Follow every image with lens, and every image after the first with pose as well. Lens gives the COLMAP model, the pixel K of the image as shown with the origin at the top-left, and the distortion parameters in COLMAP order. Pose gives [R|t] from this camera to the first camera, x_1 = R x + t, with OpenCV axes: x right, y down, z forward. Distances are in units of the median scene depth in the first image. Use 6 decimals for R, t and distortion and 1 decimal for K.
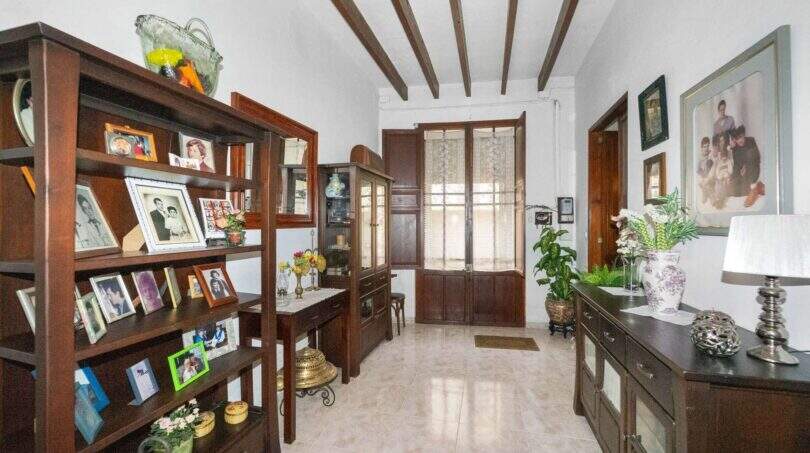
lens RADIAL K [[348.5, 0, 405.0], [0, 348.5, 226.5], [0, 0, 1]] dist [0.000871, 0.000084]
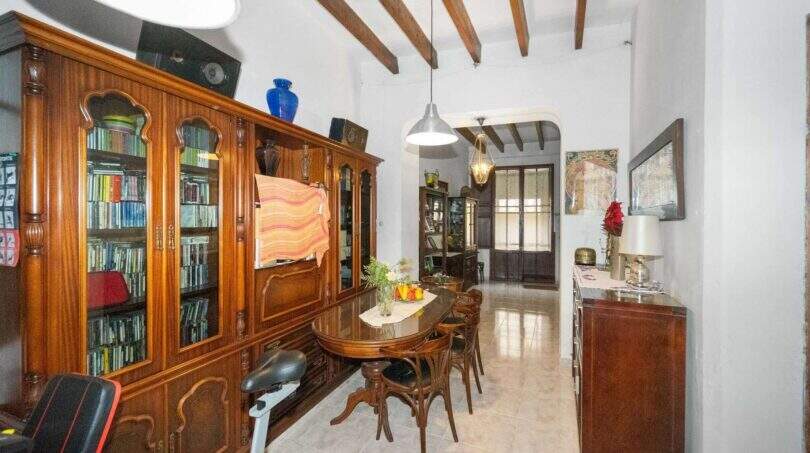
lens RADIAL K [[348.5, 0, 405.0], [0, 348.5, 226.5], [0, 0, 1]] dist [0.000871, 0.000084]
pose [[0.990958, 0.001846, -0.134159, -0.160140], [0.000206, 0.999883, 0.015283, -0.020039], [0.134172, -0.015173, 0.990842, -0.806414]]
